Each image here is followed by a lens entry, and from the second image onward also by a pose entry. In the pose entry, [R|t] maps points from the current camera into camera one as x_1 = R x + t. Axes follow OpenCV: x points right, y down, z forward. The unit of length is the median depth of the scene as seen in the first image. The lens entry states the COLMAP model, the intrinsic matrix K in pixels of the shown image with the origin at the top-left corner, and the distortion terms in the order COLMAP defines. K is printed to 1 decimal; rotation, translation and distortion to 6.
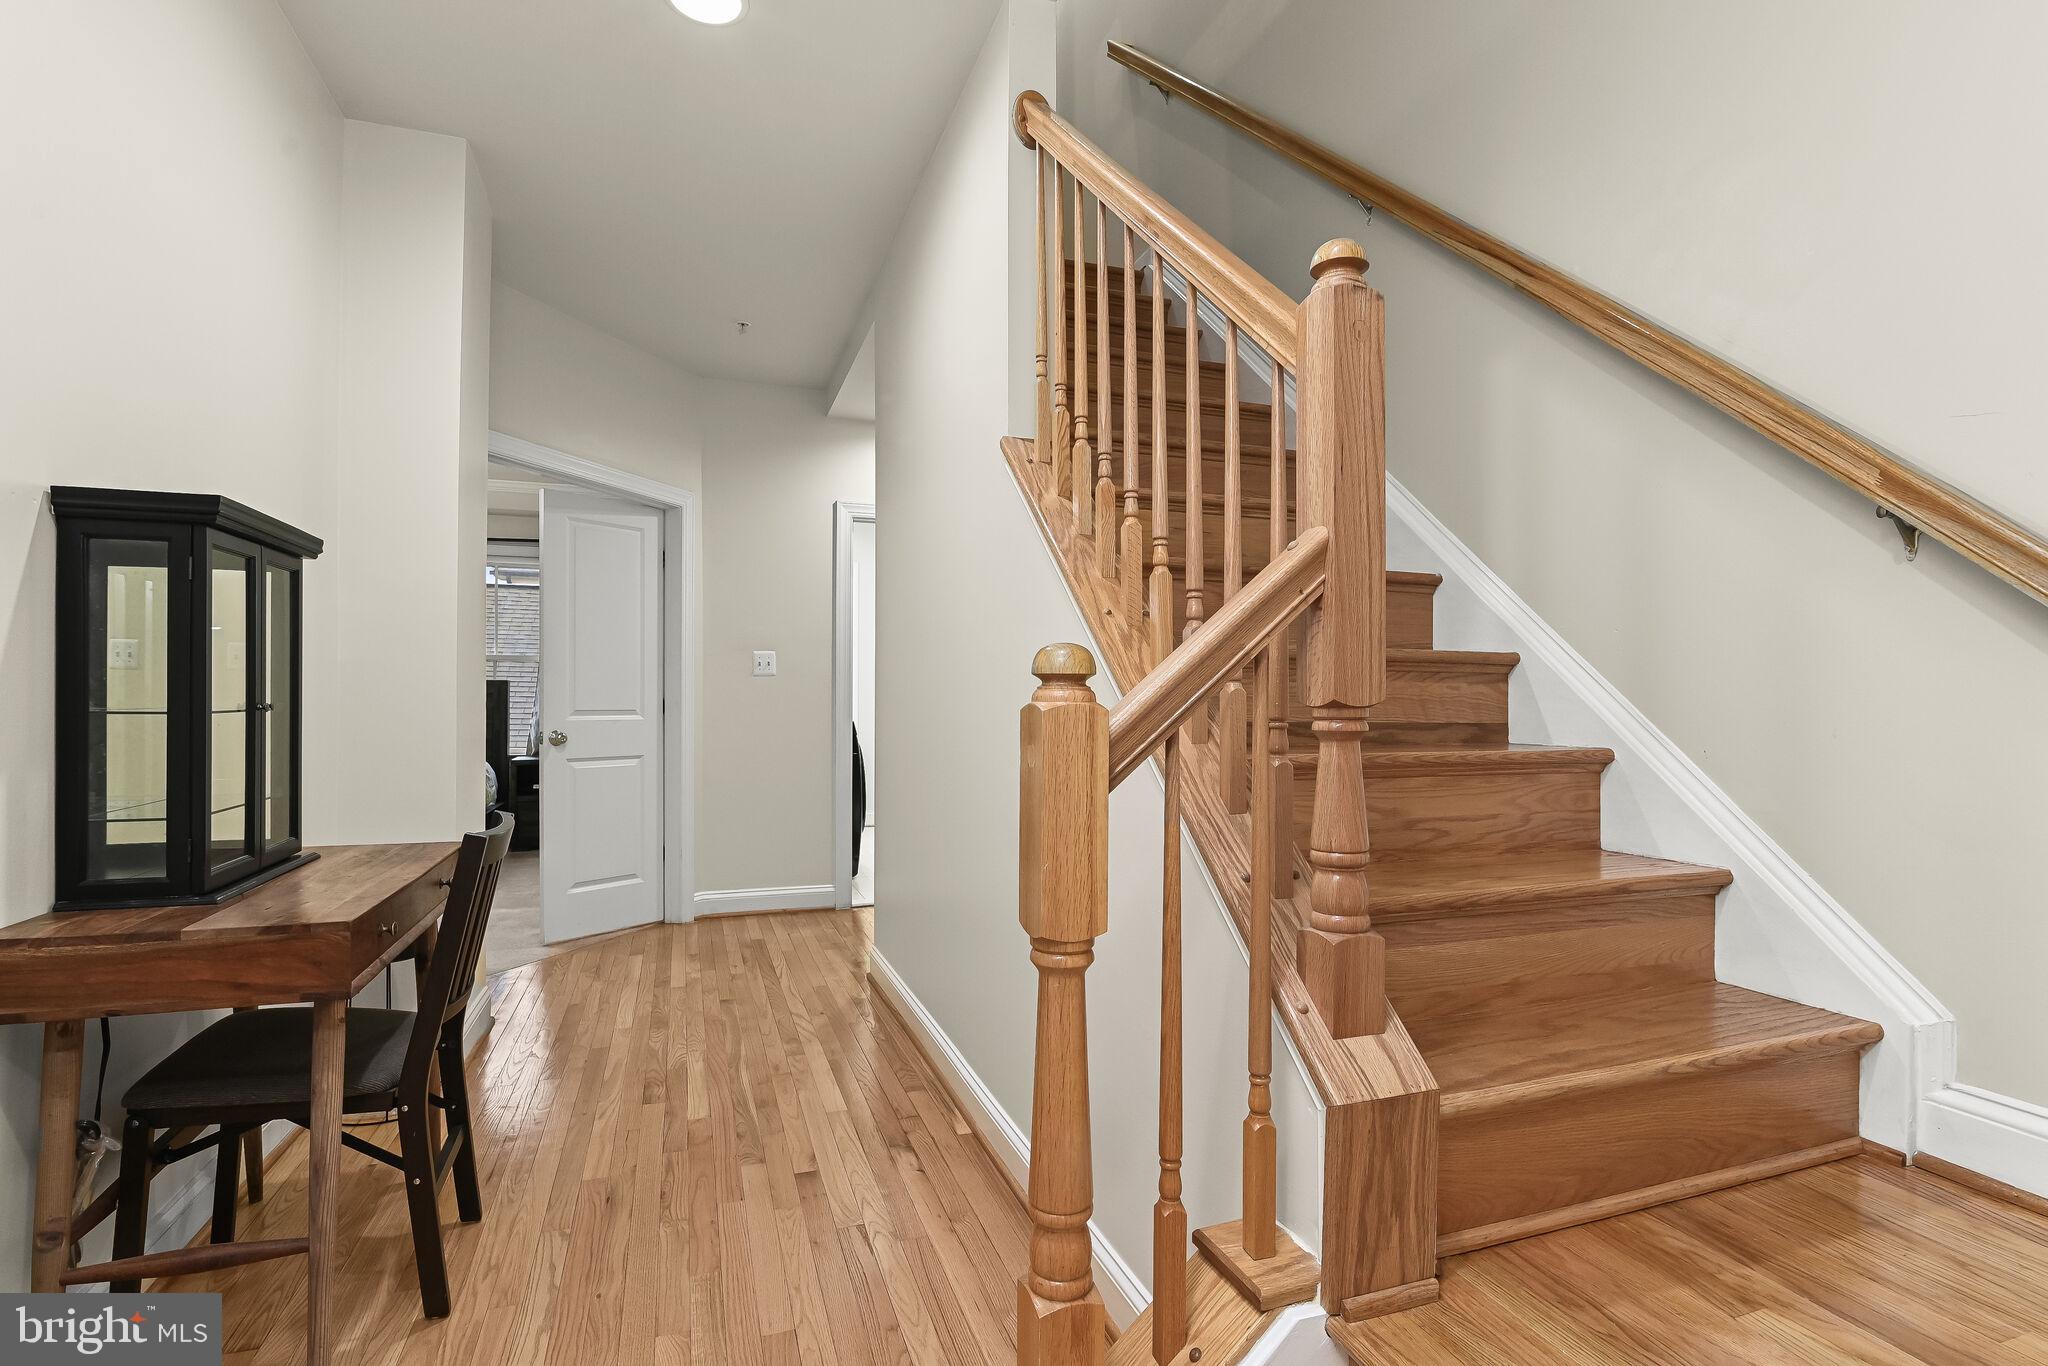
lens RADIAL K [[962.2, 0, 1024.0], [0, 962.2, 683.0], [0, 0, 1]] dist [-0.004345, -0.000879]
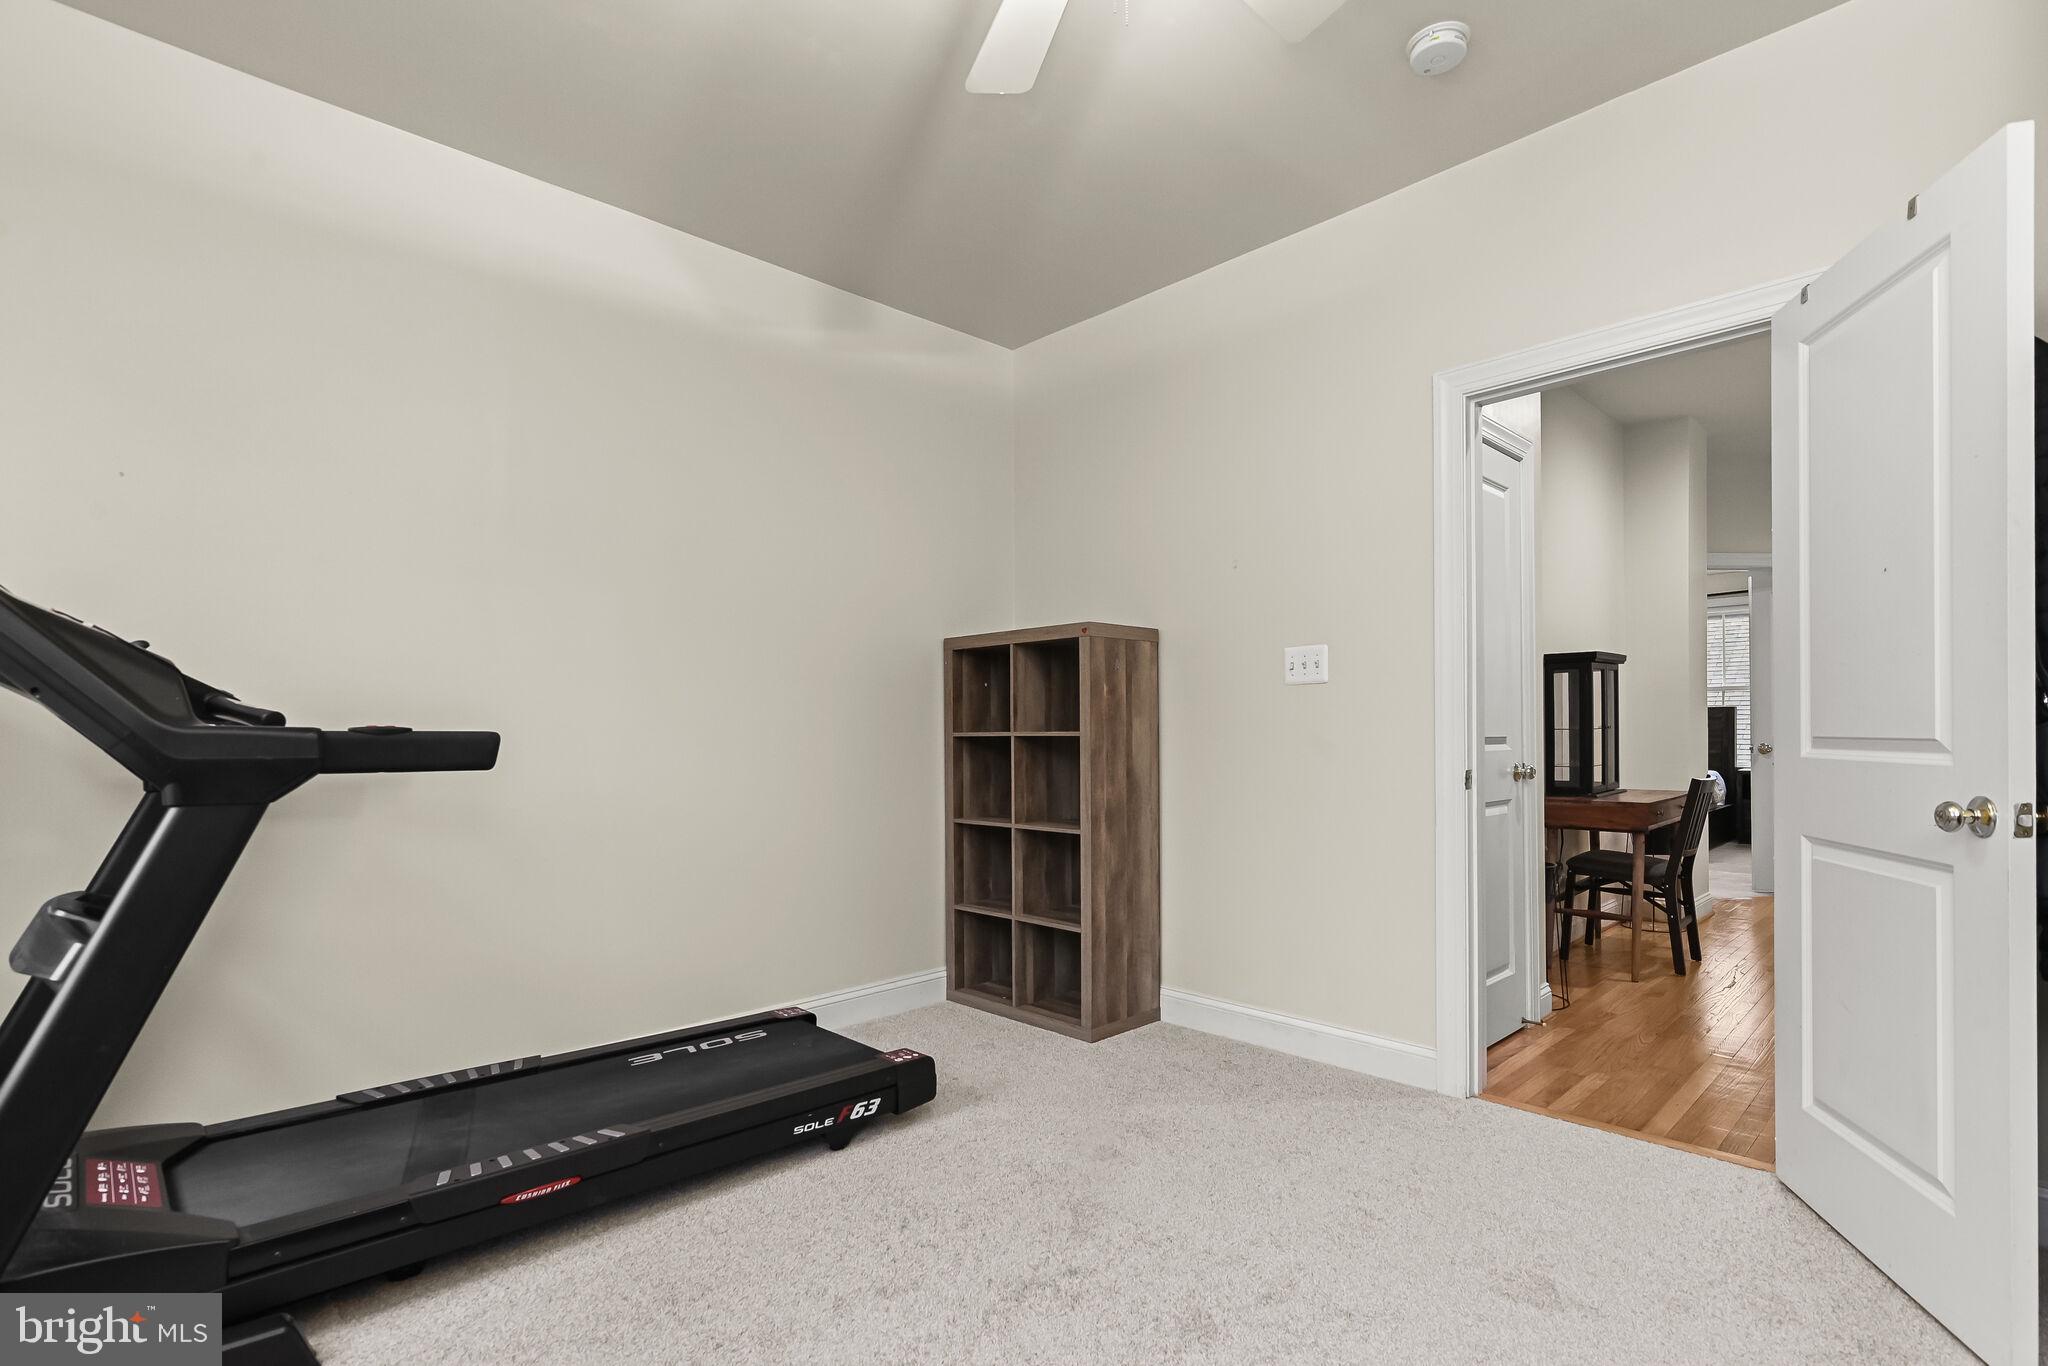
lens RADIAL K [[978.7, 0, 1023.7], [0, 978.7, 726.0], [0, 0, 1]] dist [-0.001465, -0.000270]
pose [[0.416745, -0.003100, -0.909018, 0.878788], [0.014970, 0.999882, 0.003454, -0.010161], [0.908900, -0.015047, 0.416742, -1.422712]]
